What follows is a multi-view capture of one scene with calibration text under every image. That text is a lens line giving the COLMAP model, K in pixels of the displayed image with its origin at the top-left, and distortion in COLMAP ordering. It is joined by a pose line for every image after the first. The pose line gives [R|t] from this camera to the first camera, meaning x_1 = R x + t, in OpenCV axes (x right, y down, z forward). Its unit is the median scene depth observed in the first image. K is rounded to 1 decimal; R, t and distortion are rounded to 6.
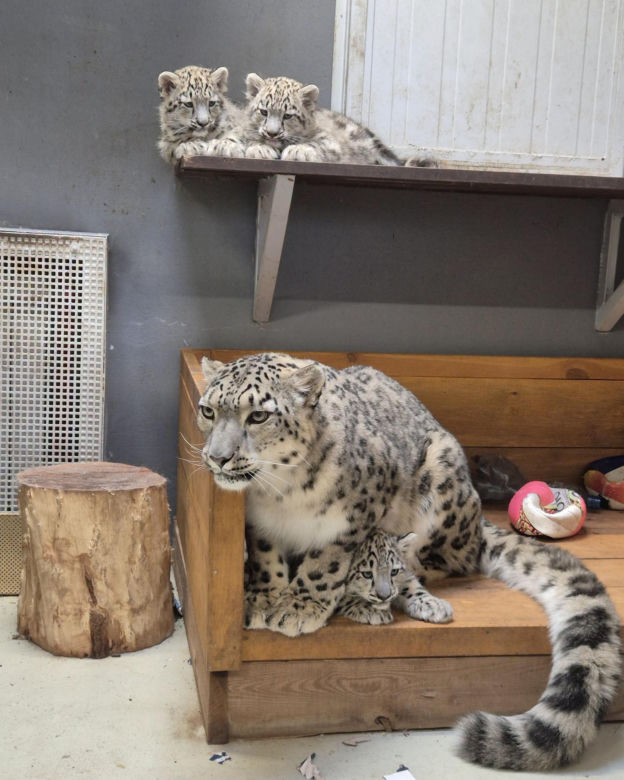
lens RADIAL K [[995.0, 0, 312.0], [0, 995.0, 390.0], [0, 0, 1]] dist [0.034547, -0.008225]
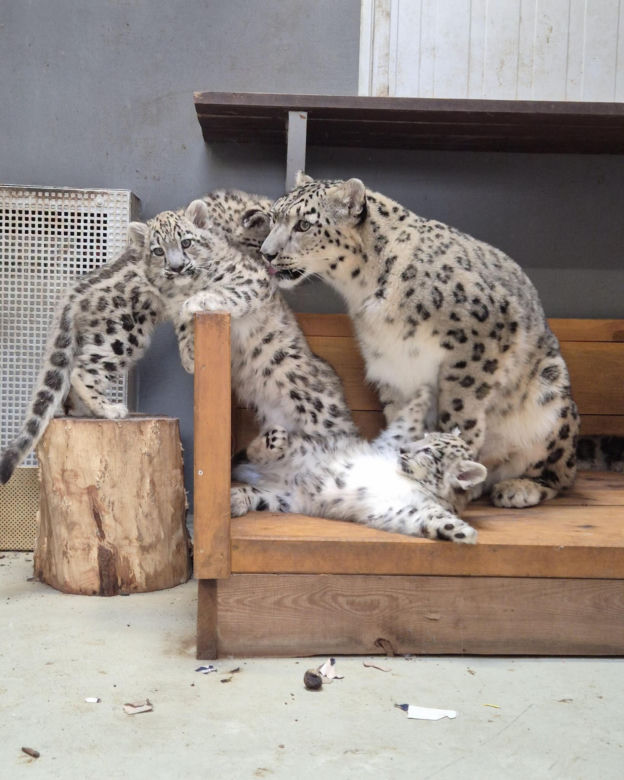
lens RADIAL K [[995.0, 0, 312.0], [0, 995.0, 390.0], [0, 0, 1]] dist [0.034547, -0.008225]
pose [[0.993627, -0.013303, -0.111930, 0.099566], [0.003647, 0.996286, -0.086029, 0.153402], [0.112658, 0.085073, 0.989985, 0.035800]]
